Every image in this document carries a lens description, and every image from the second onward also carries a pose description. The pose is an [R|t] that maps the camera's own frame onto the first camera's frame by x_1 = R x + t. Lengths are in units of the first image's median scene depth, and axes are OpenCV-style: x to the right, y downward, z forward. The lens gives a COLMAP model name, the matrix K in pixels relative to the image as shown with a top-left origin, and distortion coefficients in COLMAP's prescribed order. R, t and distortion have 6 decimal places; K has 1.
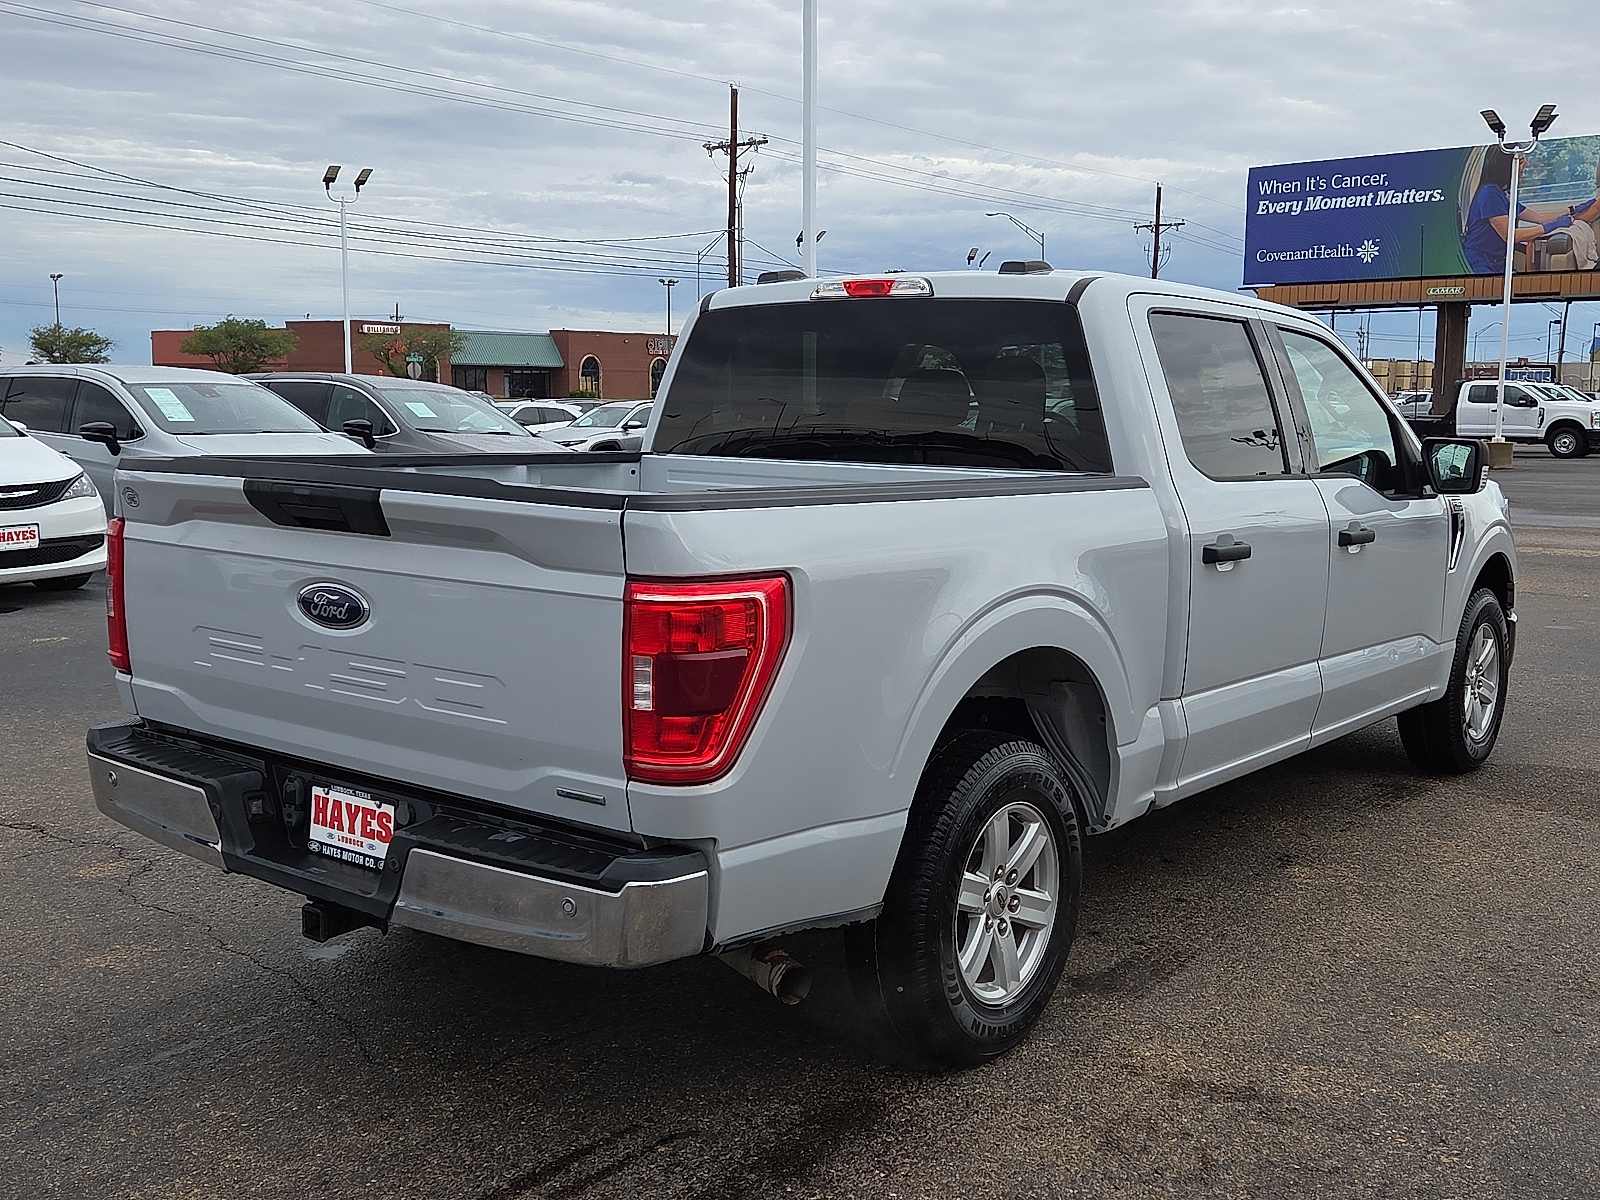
lens RADIAL K [[1661.3, 0, 802.1], [0, 1661.3, 599.1], [0, 0, 1]] dist [0.018867, 0.000000]
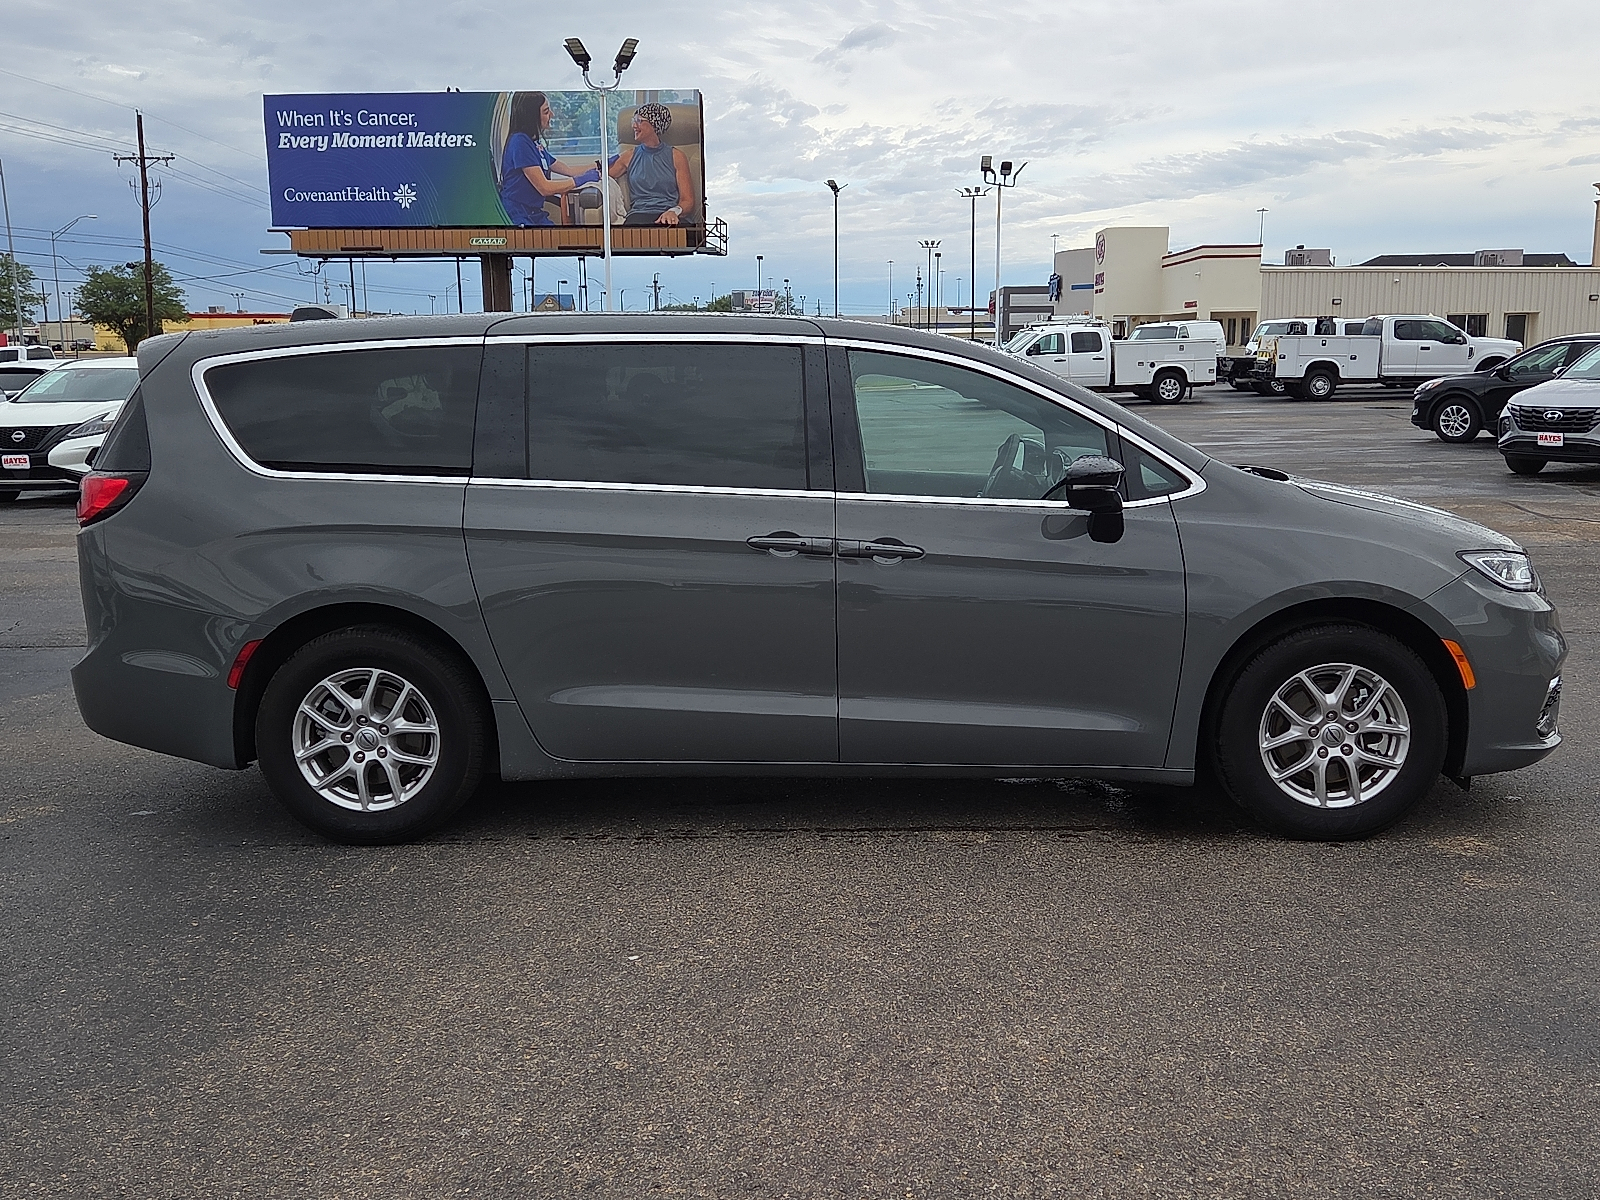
lens RADIAL K [[1560.7, 0, 837.4], [0, 1560.7, 678.0], [0, 0, 1]] dist [0.045016, 0.000000]
pose [[0.813677, -0.129012, 0.566821, -0.078442], [0.079741, 0.990616, 0.111001, -0.156671], [-0.575822, -0.045120, 0.816329, 1.135041]]
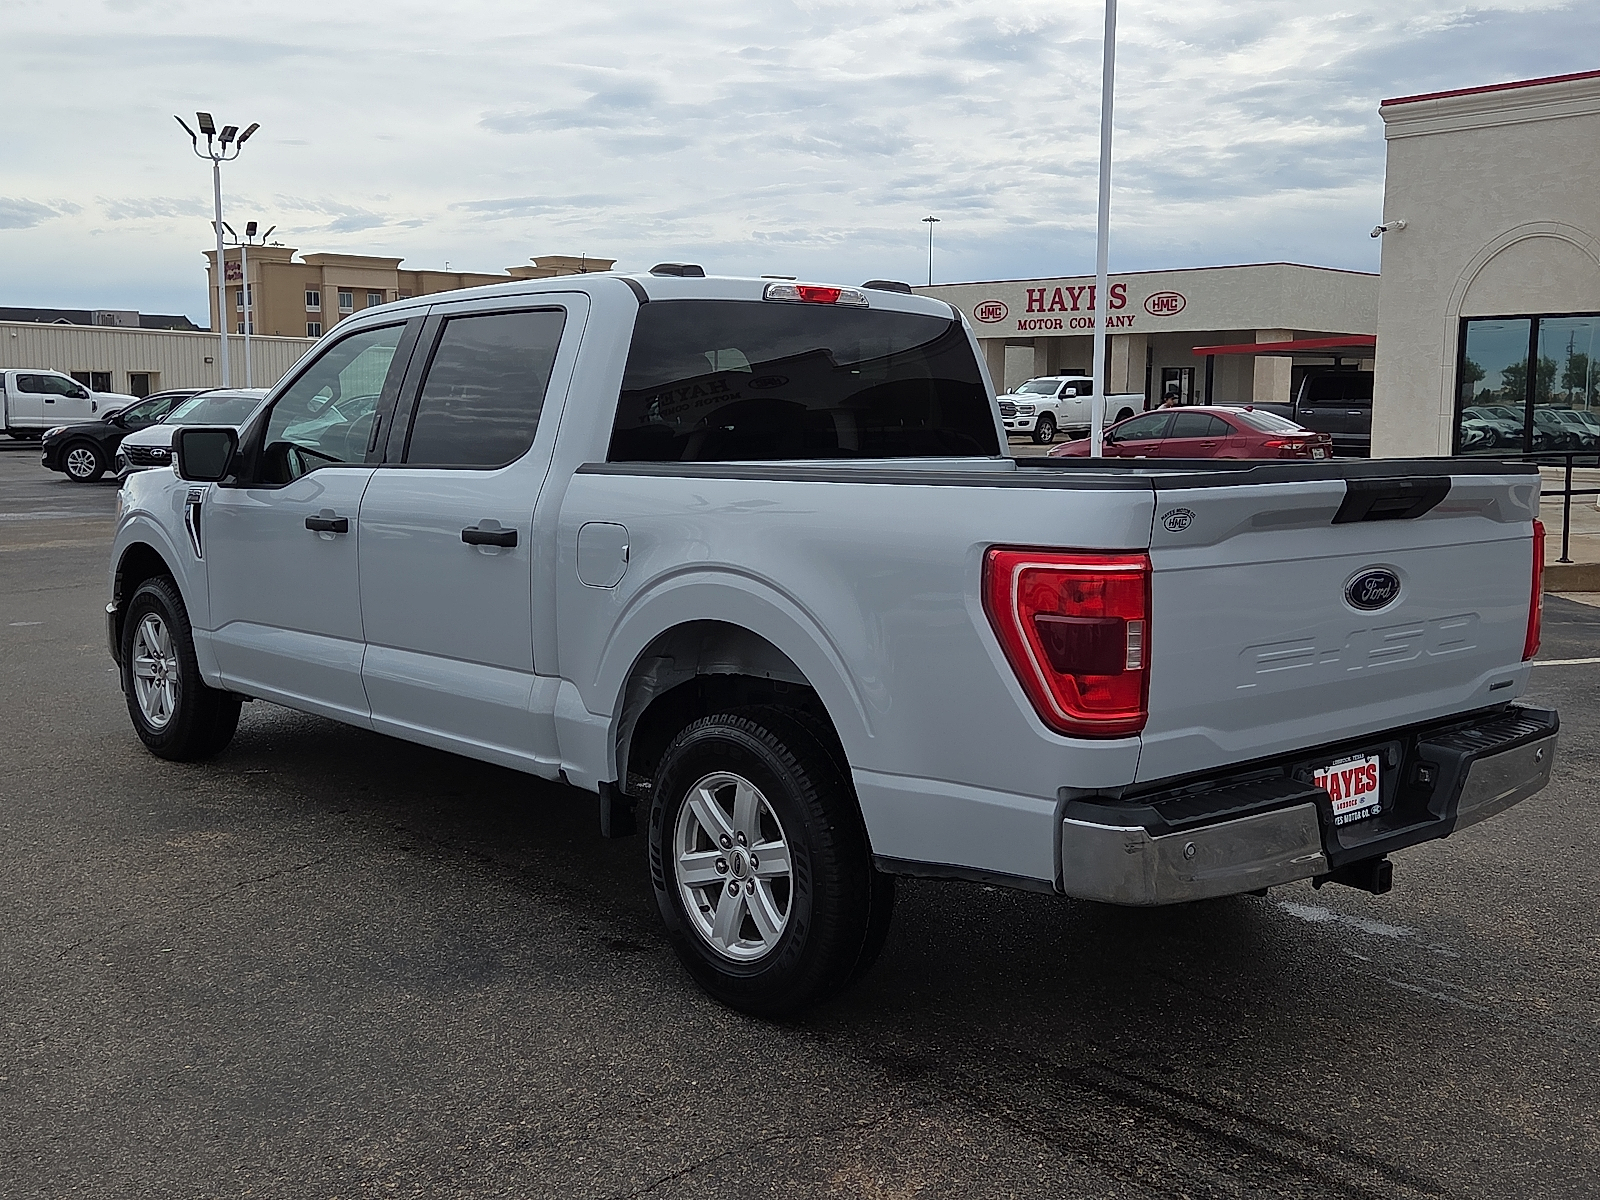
lens RADIAL K [[1661.3, 0, 813.5], [0, 1661.3, 614.1], [0, 0, 1]] dist [0.018867, 0.000000]
pose [[0.176563, -0.125855, 0.976210, -0.777153], [0.114729, 0.987663, 0.106581, -0.076106], [-0.977580, 0.093181, 0.188824, 0.628769]]
